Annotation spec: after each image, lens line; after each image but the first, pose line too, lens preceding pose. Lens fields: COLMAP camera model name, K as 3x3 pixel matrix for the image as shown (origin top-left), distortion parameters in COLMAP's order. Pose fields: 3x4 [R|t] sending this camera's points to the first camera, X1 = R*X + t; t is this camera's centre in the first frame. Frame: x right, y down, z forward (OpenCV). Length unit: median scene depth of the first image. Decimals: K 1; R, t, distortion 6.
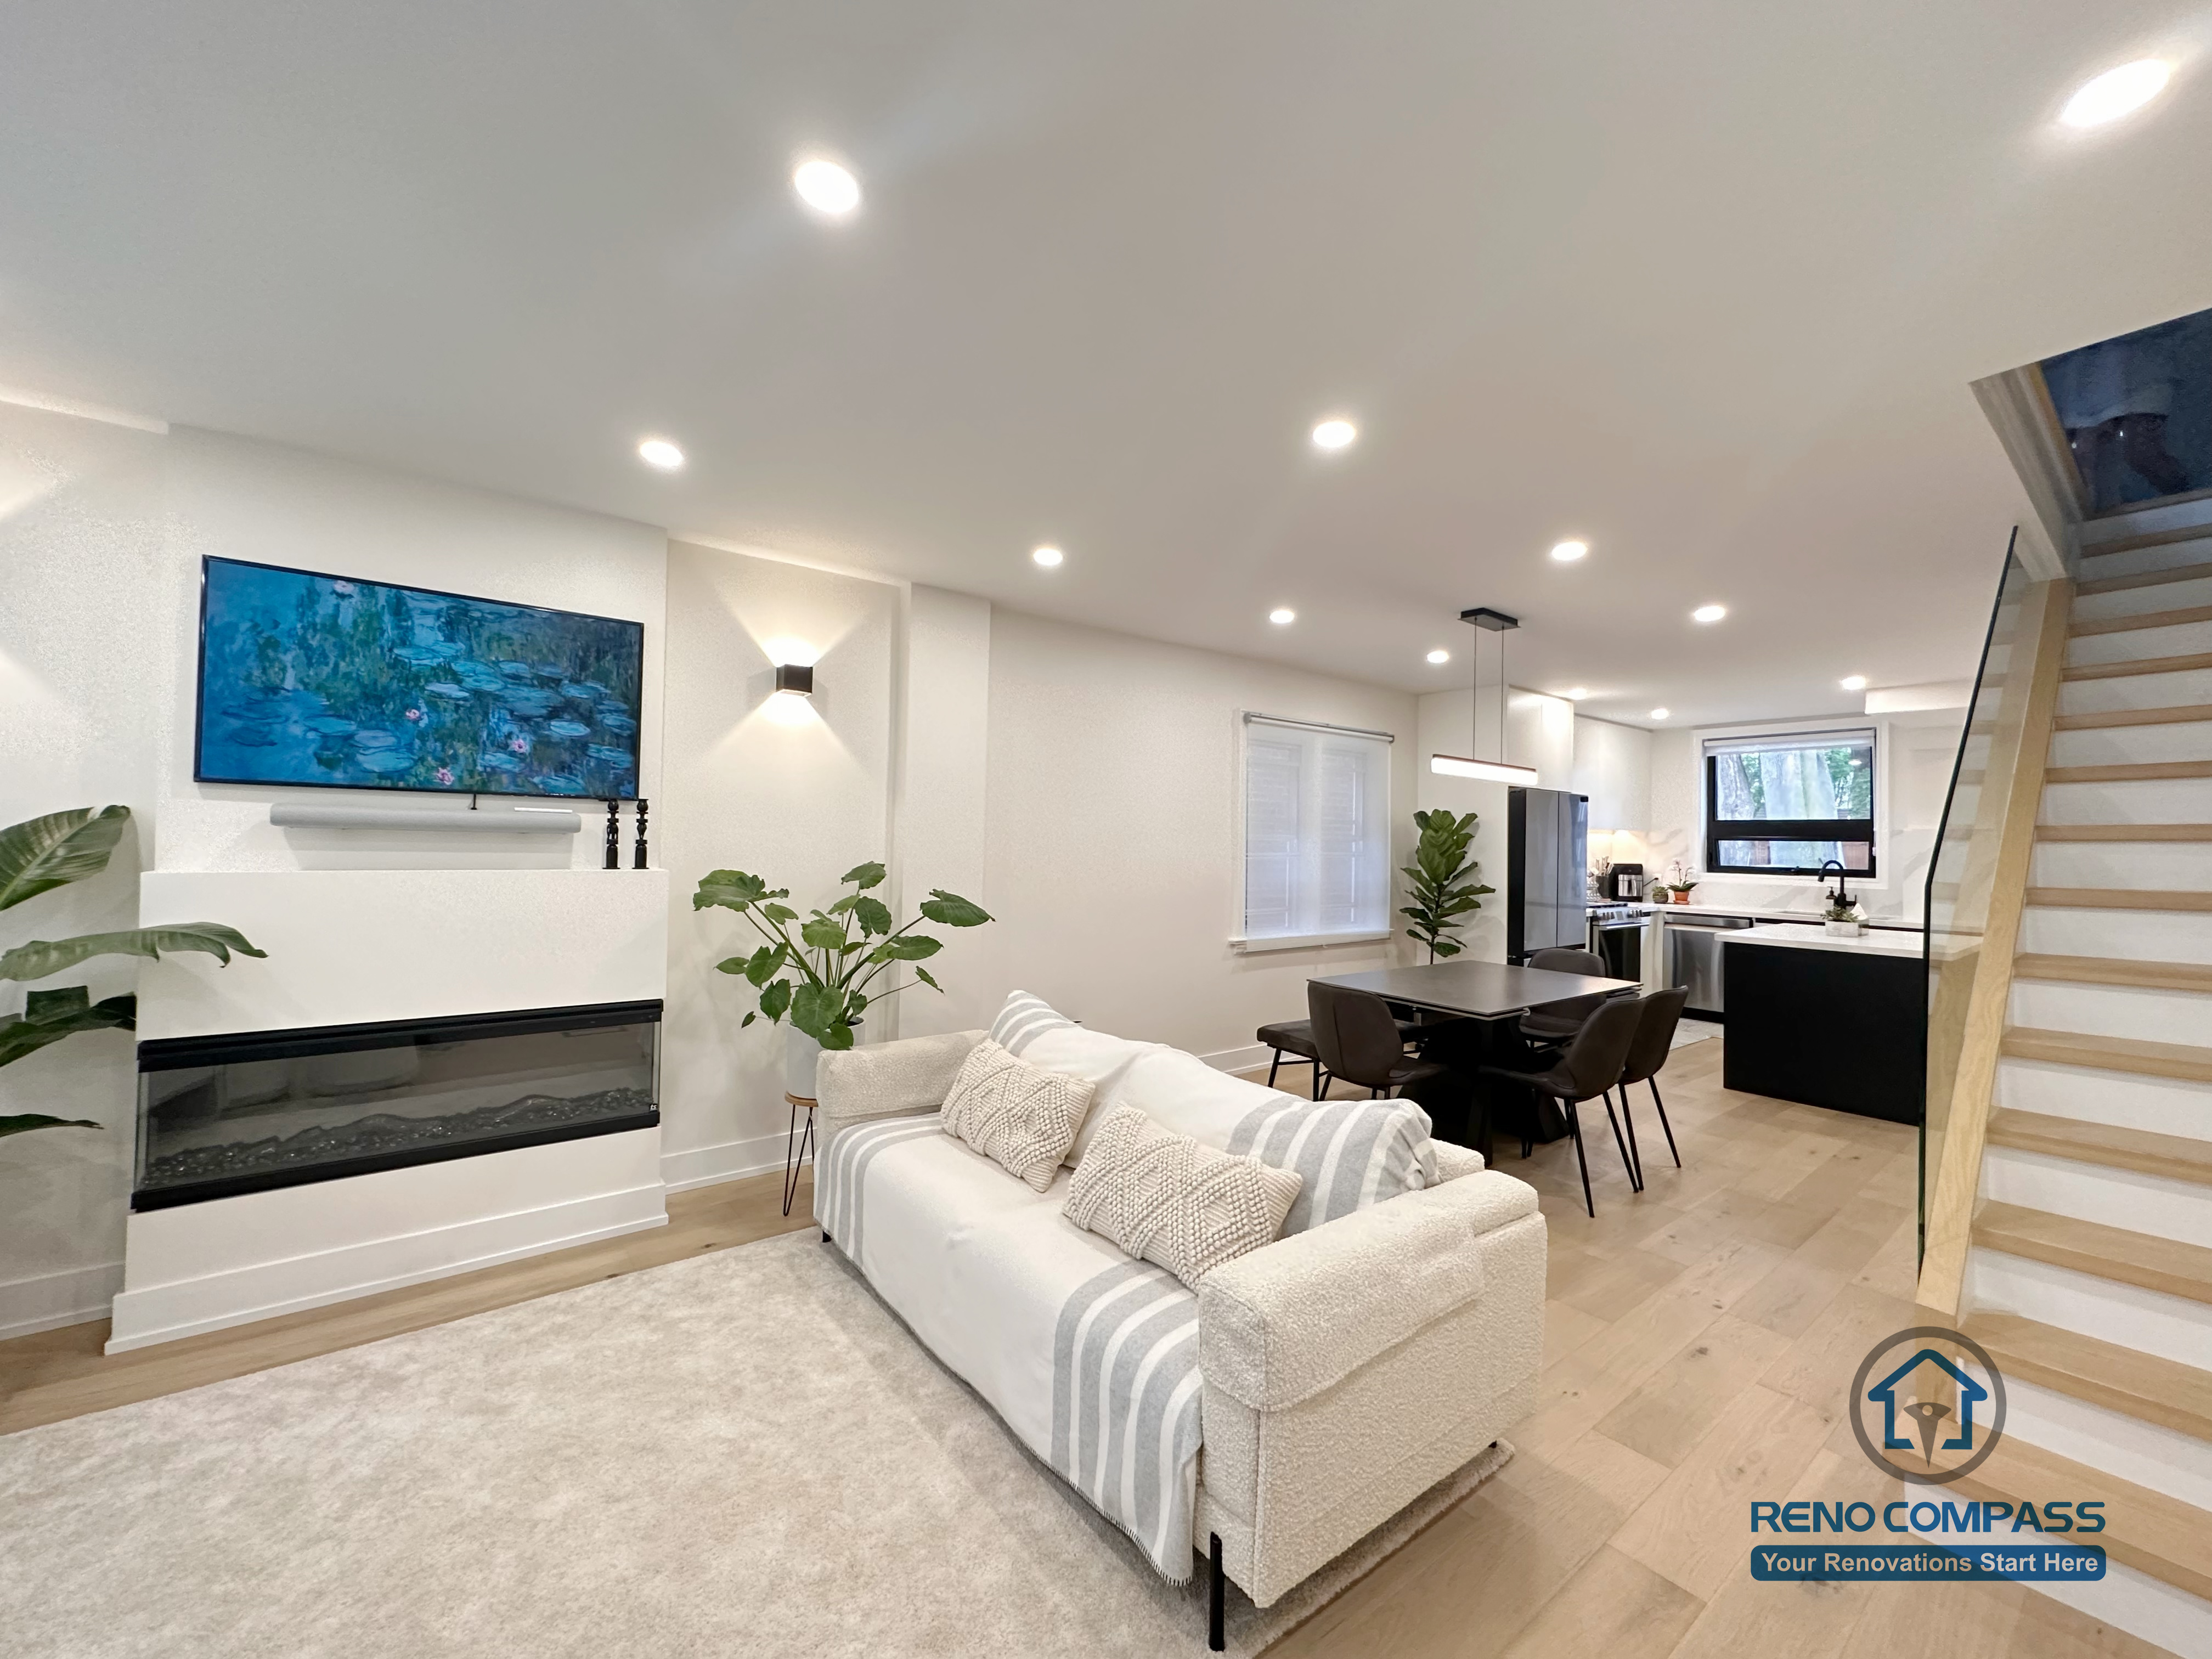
lens RADIAL K [[881.4, 0, 1102.0], [0, 881.4, 824.9], [0, 0, 1]] dist [-0.005167, 0.001238]
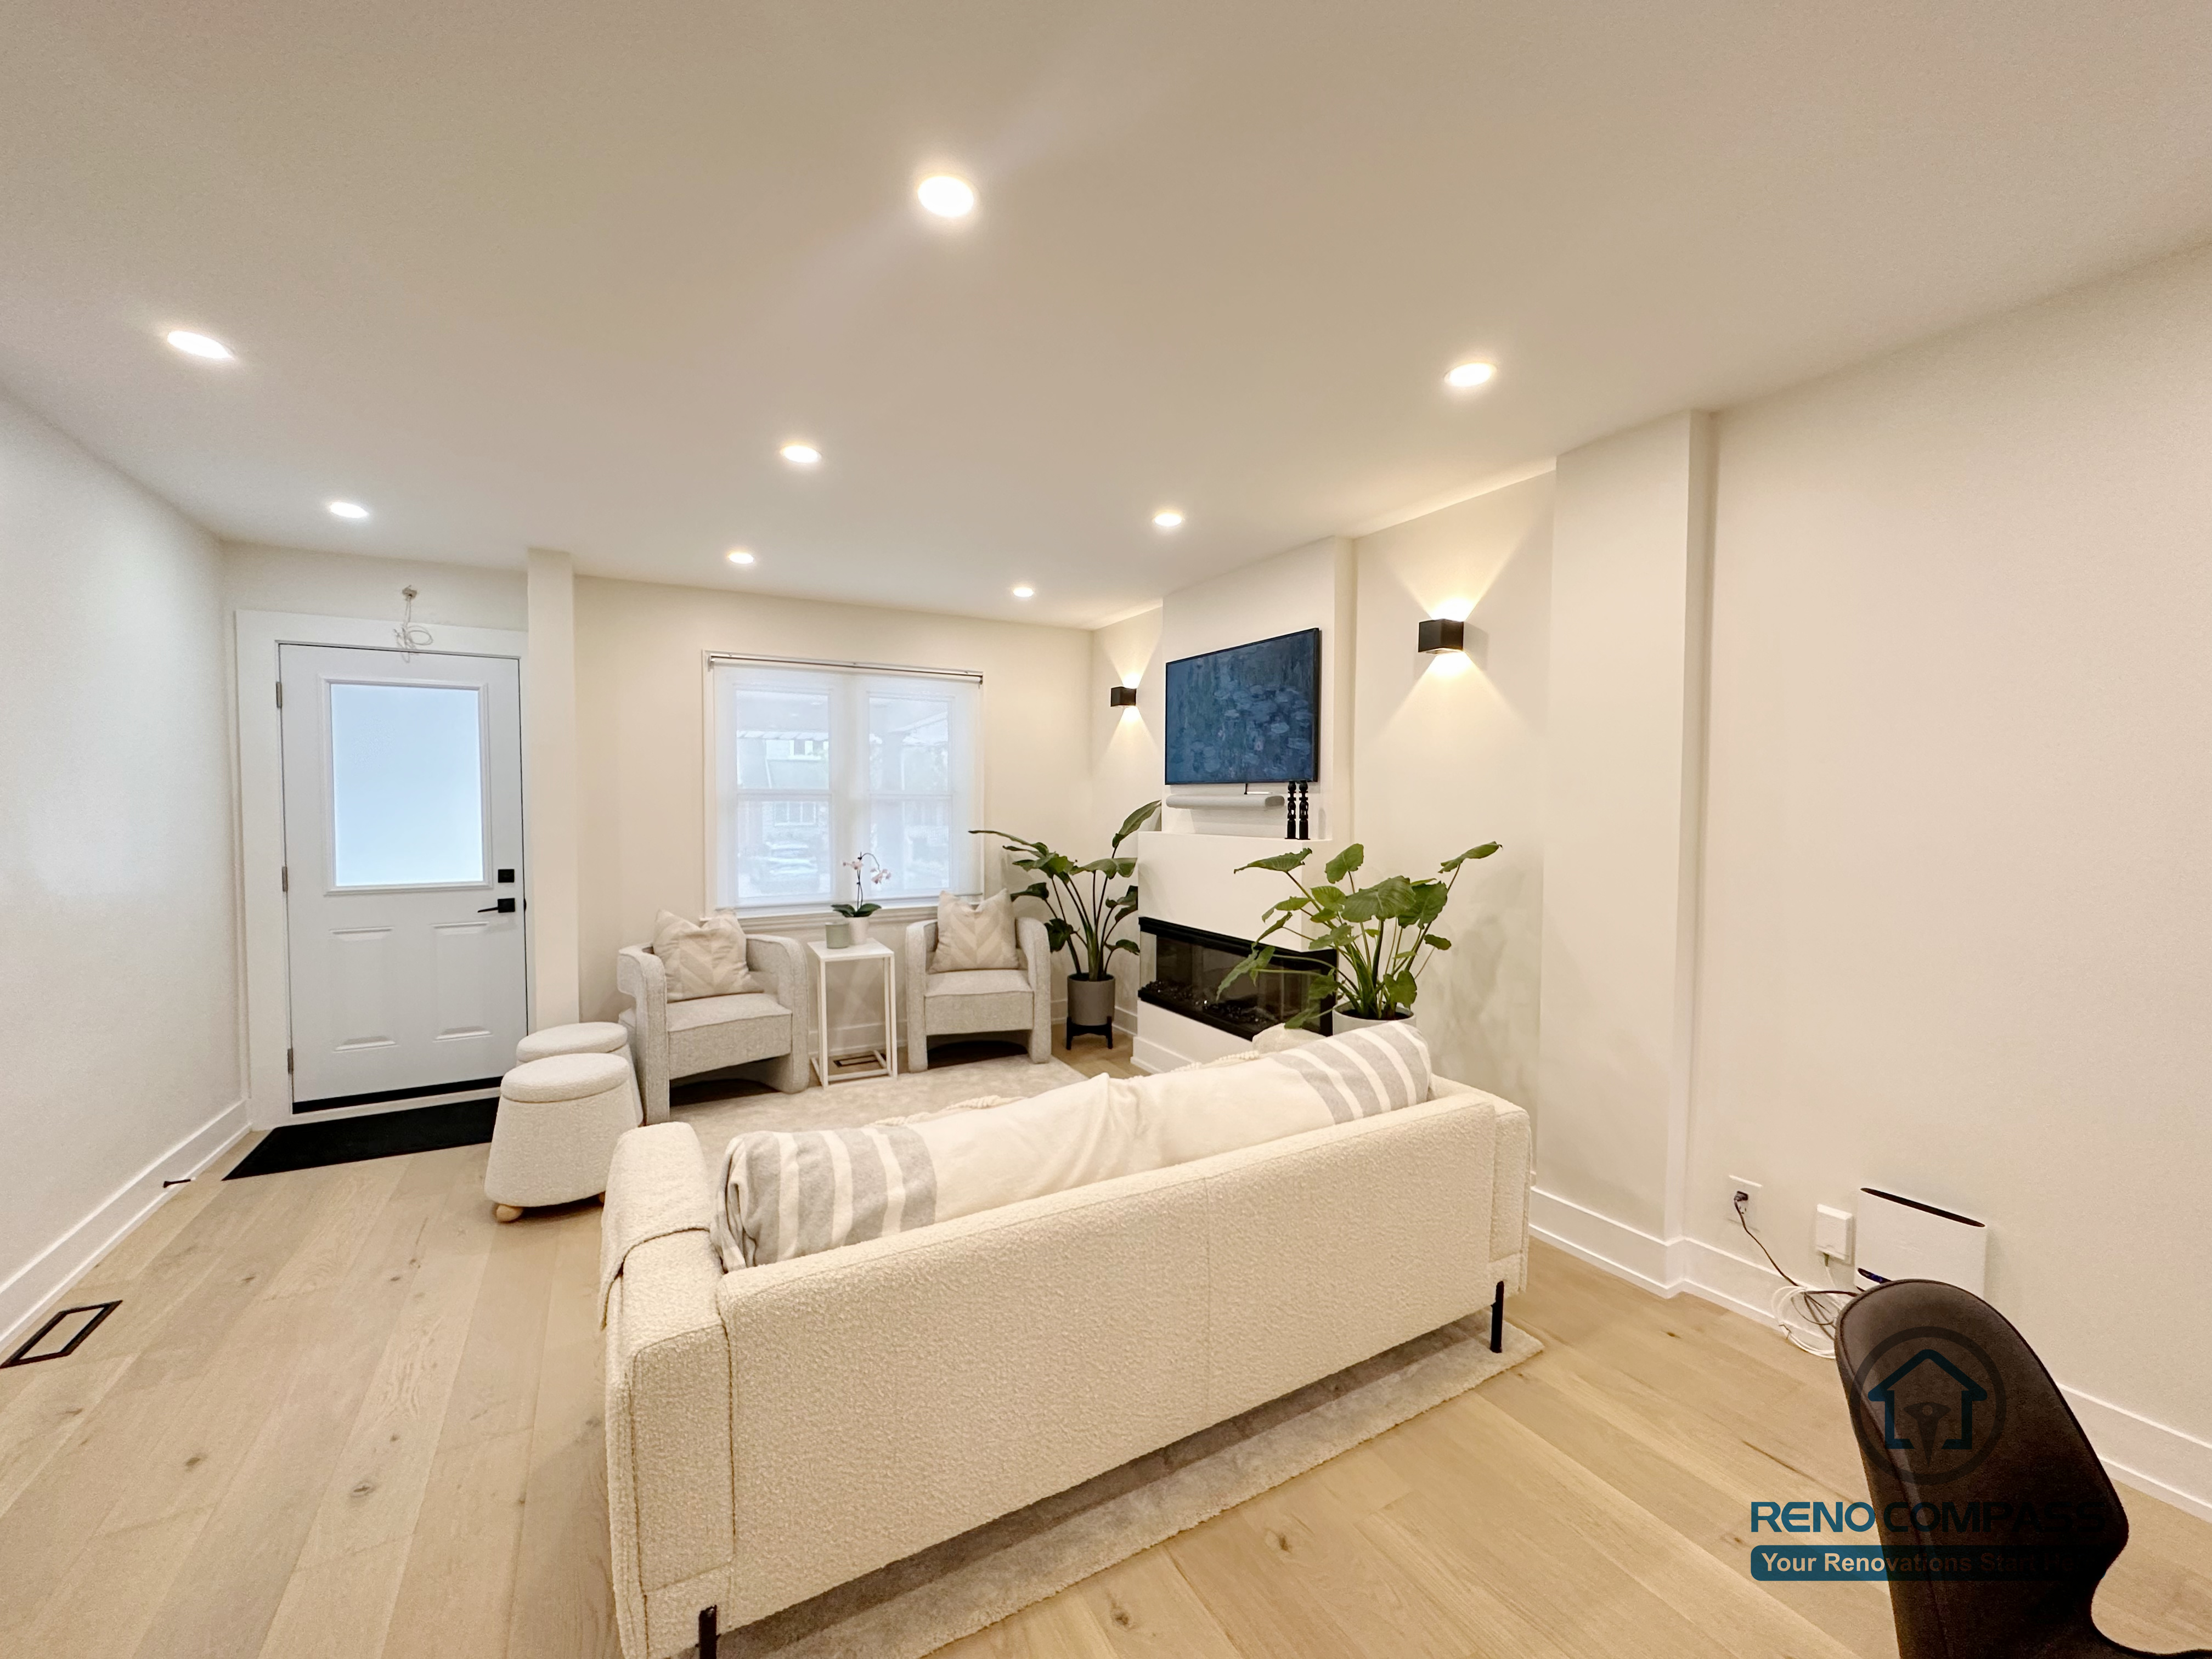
lens RADIAL K [[881.4, 0, 1111.3], [0, 881.4, 827.4], [0, 0, 1]] dist [-0.005167, 0.001238]
pose [[-0.140628, 0.010311, -0.990009, 0.363429], [0.013579, 0.999872, 0.008485, 0.010789], [0.989969, -0.012250, -0.140750, 0.487119]]
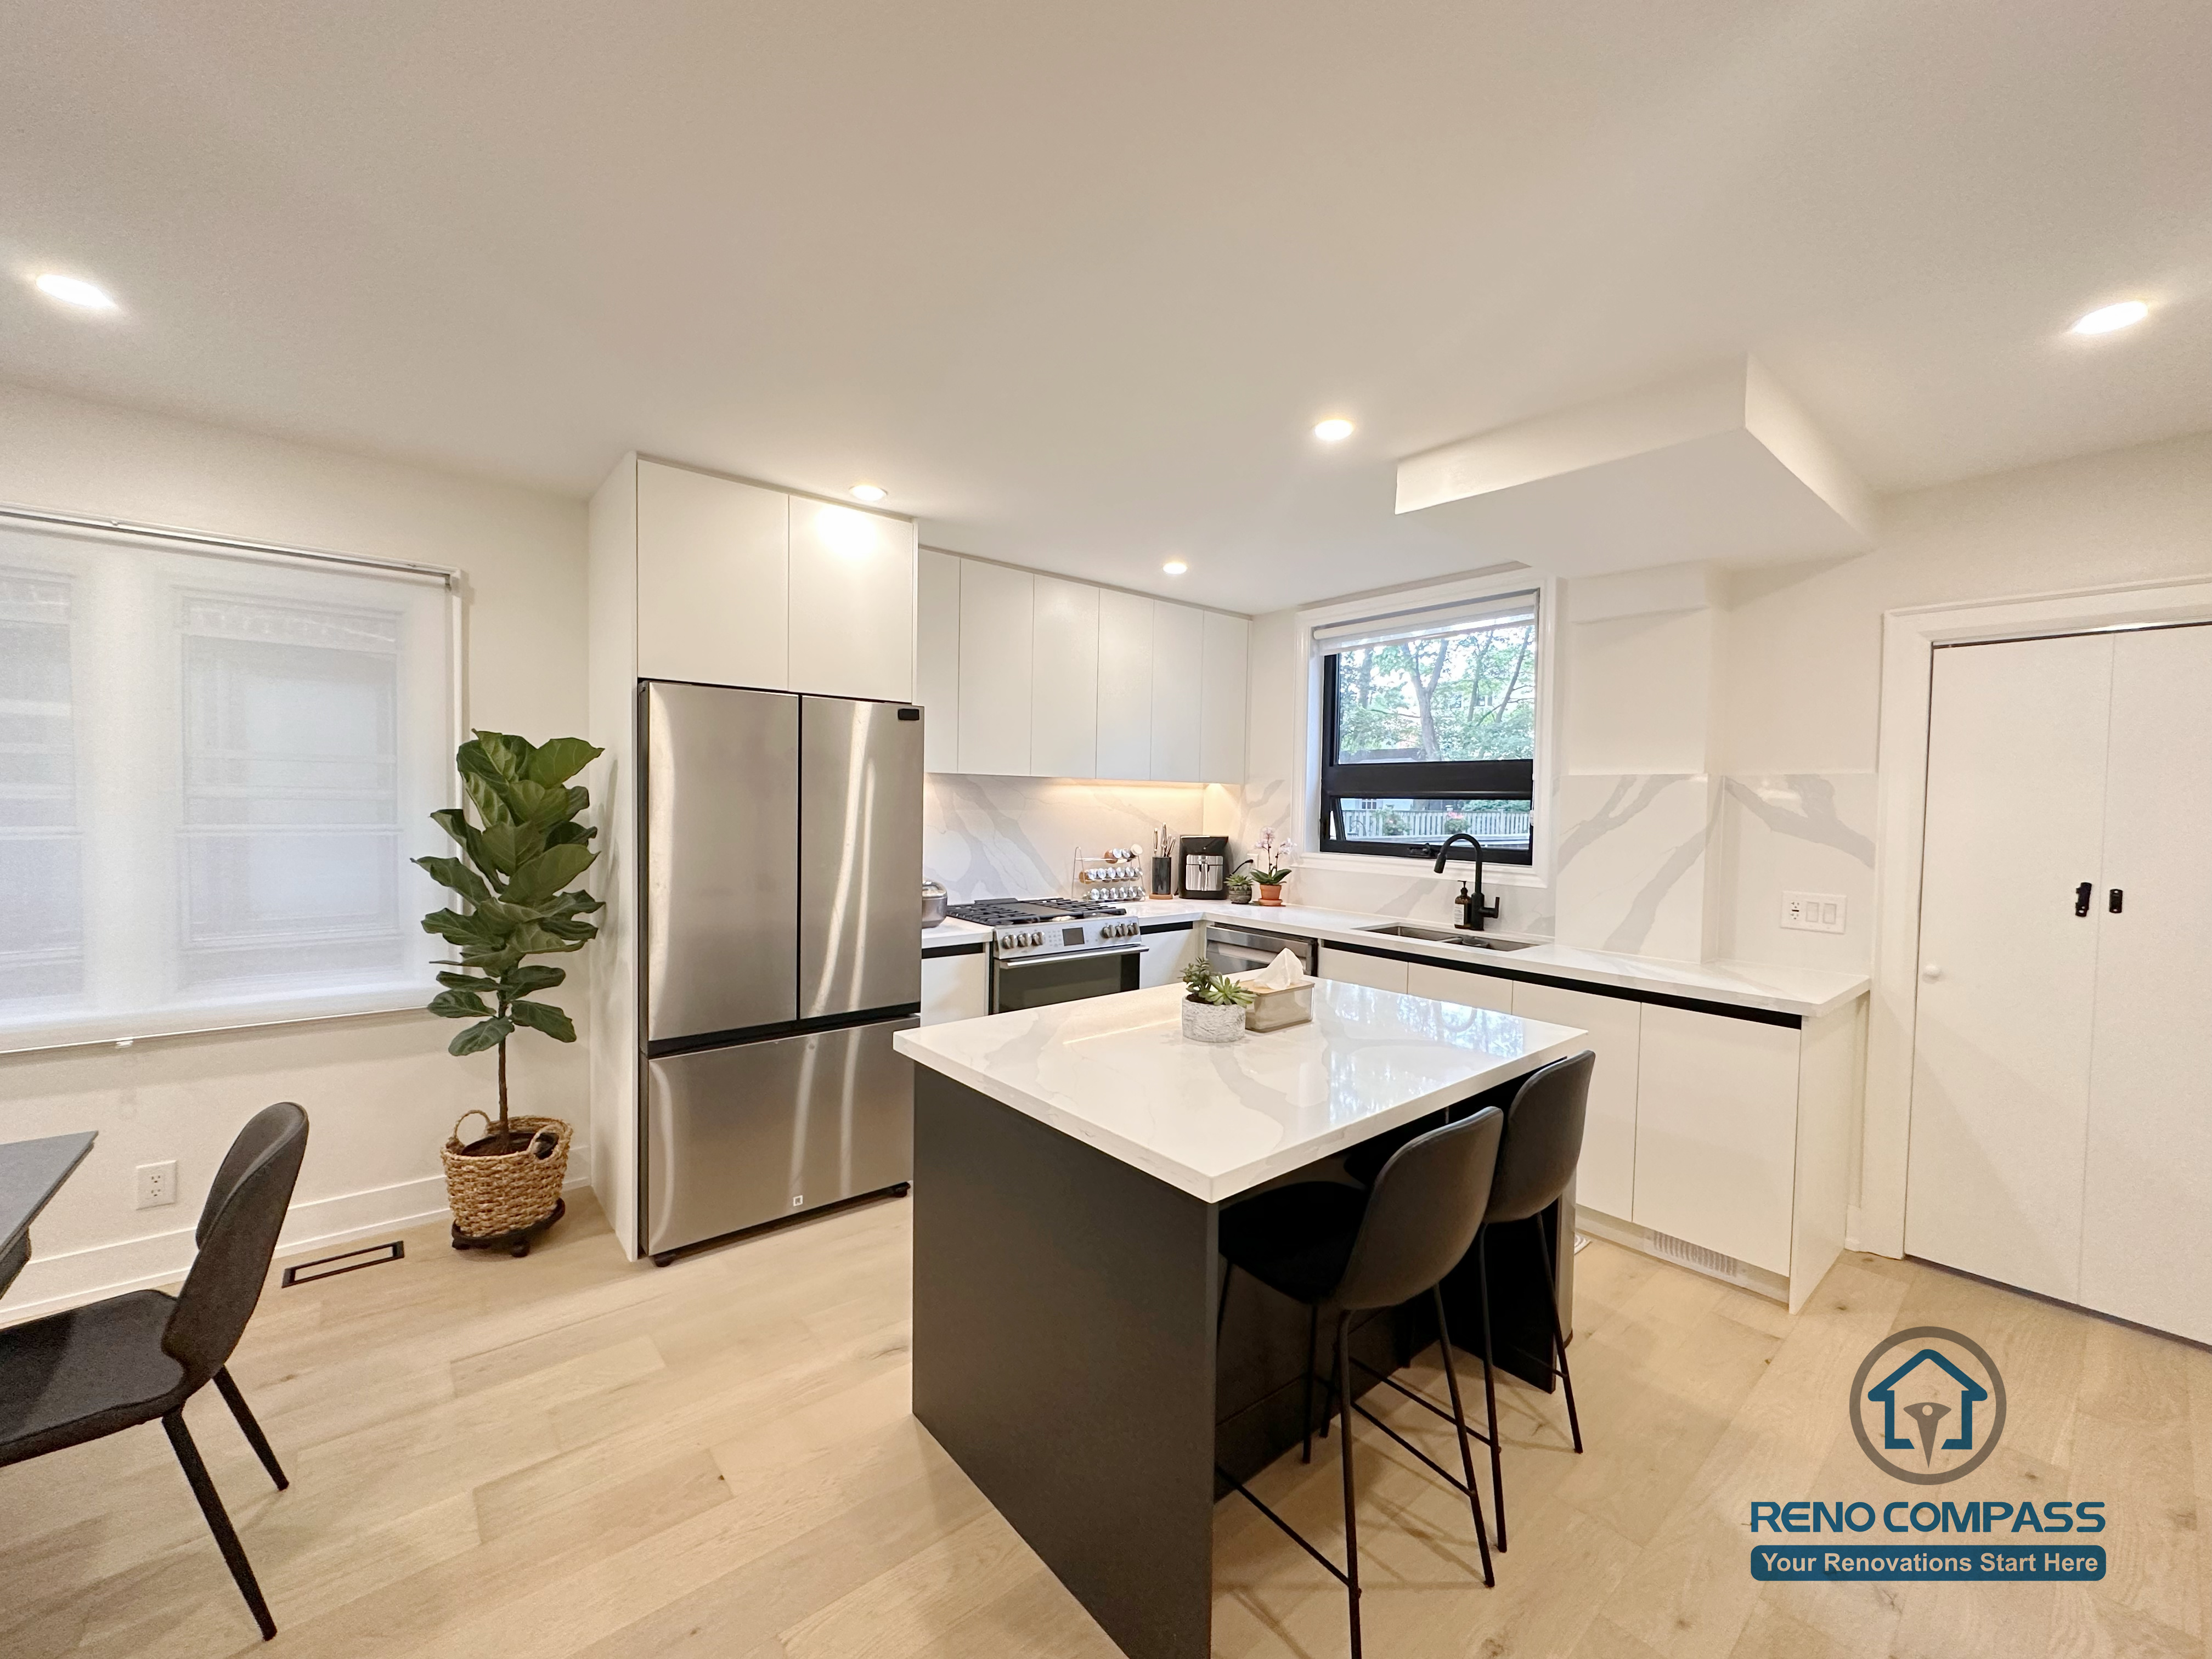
lens RADIAL K [[881.4, 0, 1108.1], [0, 881.4, 827.6], [0, 0, 1]] dist [-0.005167, 0.001238]
pose [[0.999194, -0.003952, 0.039957, 0.686419], [0.002019, 0.998830, 0.048309, 0.011354], [-0.040101, -0.048190, 0.998033, 0.536578]]
